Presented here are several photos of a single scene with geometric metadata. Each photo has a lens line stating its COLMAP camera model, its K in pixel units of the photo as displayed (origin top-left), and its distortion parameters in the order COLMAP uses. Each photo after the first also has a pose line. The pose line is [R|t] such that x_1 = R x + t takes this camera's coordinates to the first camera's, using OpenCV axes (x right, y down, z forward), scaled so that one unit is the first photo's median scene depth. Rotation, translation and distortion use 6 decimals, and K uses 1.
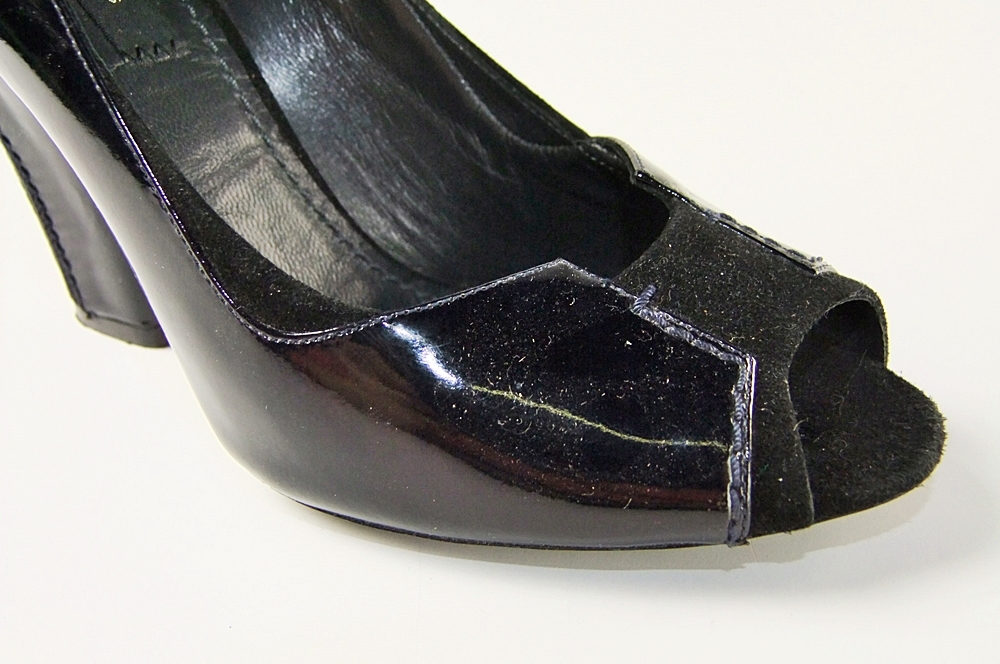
lens RADIAL K [[924.7, 0, 500.0], [0, 924.7, 332.0], [0, 0, 1]] dist [-0.058239, 0.007155]
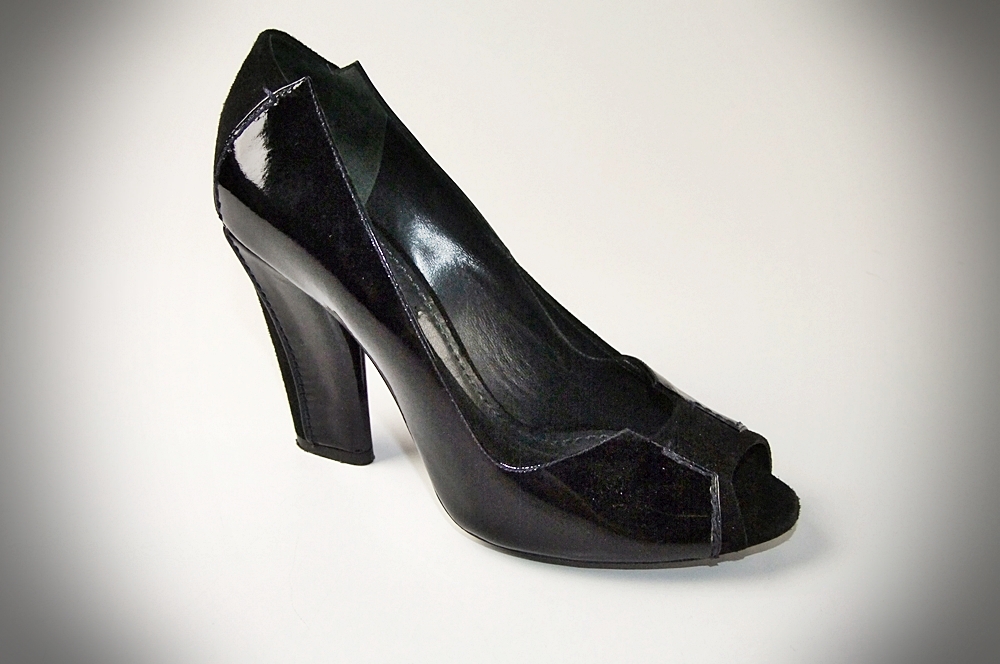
lens RADIAL K [[924.7, 0, 500.0], [0, 924.7, 332.0], [0, 0, 1]] dist [-0.058239, 0.007155]
pose [[0.989051, 0.003809, 0.147527, -0.541084], [0.007279, 0.997191, -0.074545, -0.143731], [-0.147397, 0.074802, 0.986245, -1.077330]]
